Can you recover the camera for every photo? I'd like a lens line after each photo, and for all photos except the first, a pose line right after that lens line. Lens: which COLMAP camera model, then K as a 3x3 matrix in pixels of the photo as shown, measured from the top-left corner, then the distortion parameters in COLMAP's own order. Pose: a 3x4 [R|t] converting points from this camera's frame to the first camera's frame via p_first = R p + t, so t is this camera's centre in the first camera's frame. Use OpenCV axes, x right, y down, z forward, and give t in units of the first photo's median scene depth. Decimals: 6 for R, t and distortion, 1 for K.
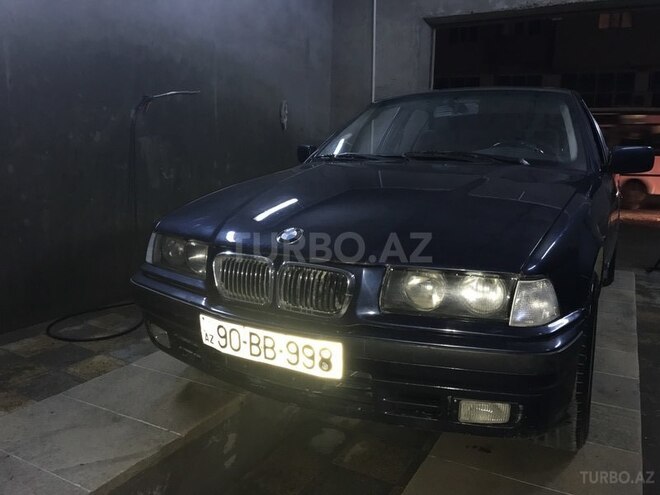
lens RADIAL K [[540.1, 0, 329.4], [0, 540.1, 246.5], [0, 0, 1]] dist [0.001497, 0.005989]
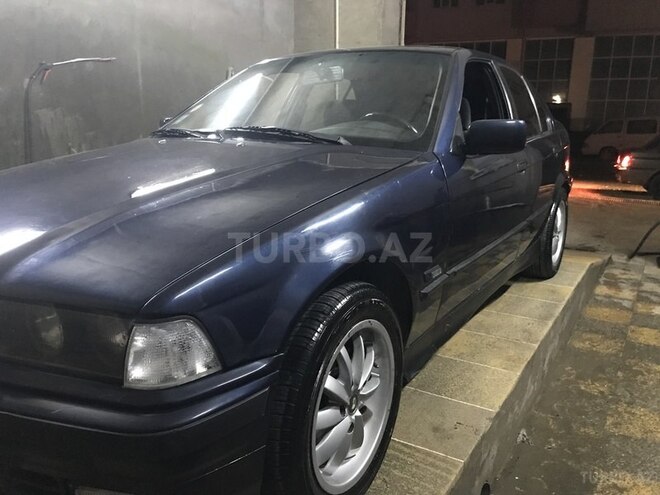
lens RADIAL K [[540.1, 0, 330.5], [0, 540.1, 248.6], [0, 0, 1]] dist [0.001497, 0.005989]
pose [[0.998169, 0.009405, -0.059759, 0.186312], [-0.005972, 0.998336, 0.057360, -0.021524], [0.060199, -0.056898, 0.996563, 0.098622]]
